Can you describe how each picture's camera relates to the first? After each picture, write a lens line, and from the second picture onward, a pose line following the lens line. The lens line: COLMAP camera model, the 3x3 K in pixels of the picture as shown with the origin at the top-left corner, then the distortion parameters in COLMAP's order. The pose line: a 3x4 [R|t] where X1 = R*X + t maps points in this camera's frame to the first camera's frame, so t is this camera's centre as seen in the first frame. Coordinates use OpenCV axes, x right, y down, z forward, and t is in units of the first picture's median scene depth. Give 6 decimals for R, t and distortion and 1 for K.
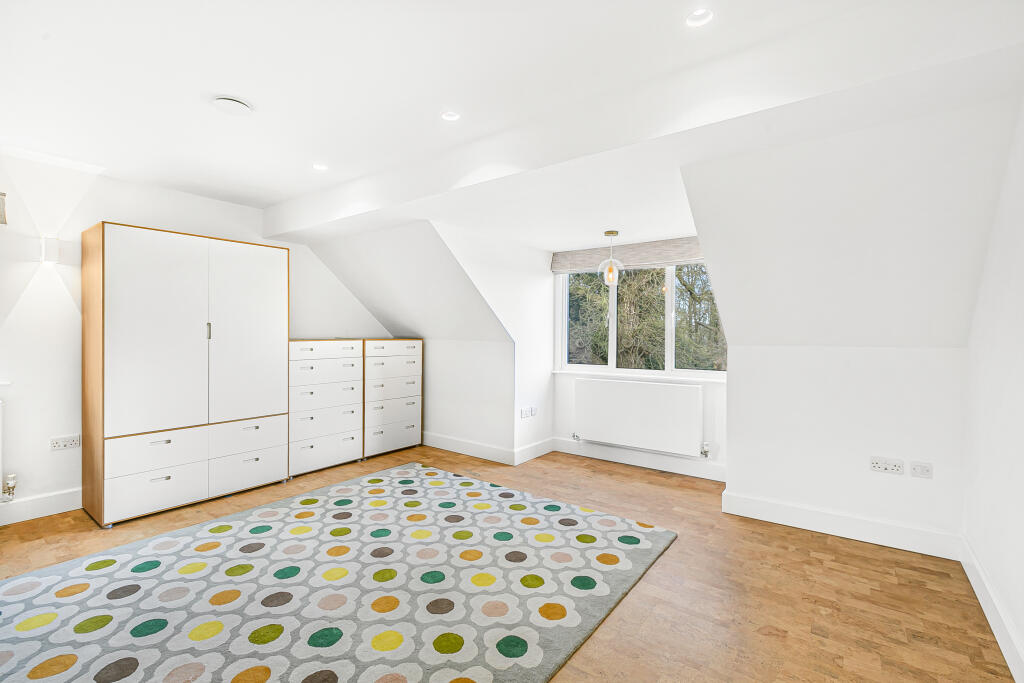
lens RADIAL K [[467.7, 0, 514.2], [0, 467.7, 334.1], [0, 0, 1]] dist [0.001252, -0.000168]
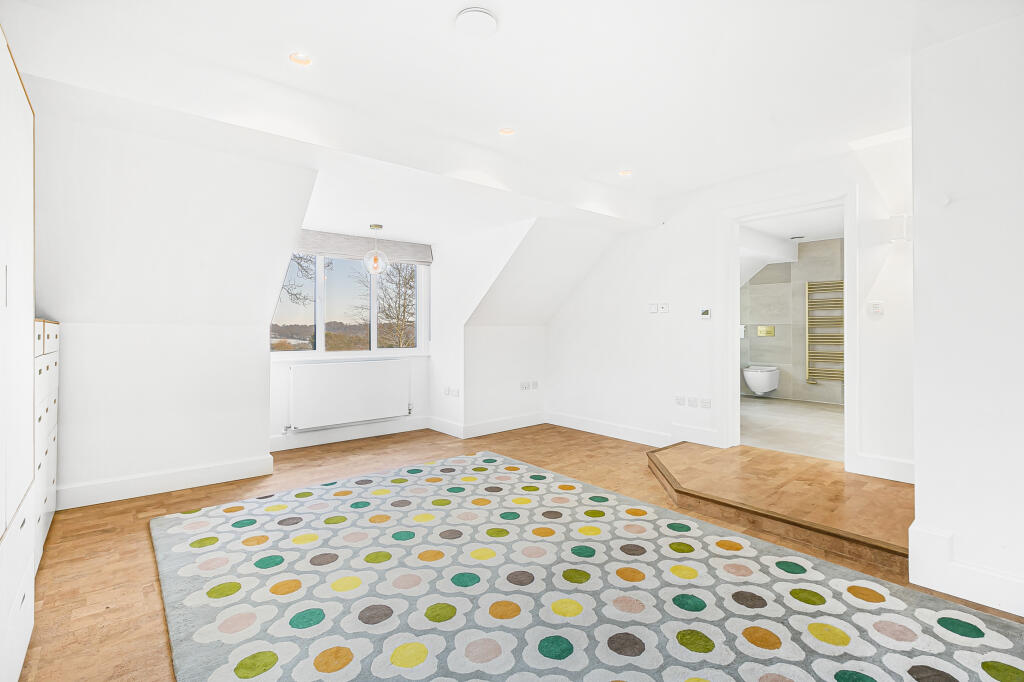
lens RADIAL K [[467.7, 0, 514.0], [0, 467.7, 332.3], [0, 0, 1]] dist [0.001252, -0.000168]
pose [[0.213447, -0.011502, 0.976887, -0.889533], [0.002040, 0.999934, 0.011327, 0.025083], [-0.976953, -0.000425, 0.213456, 0.490439]]
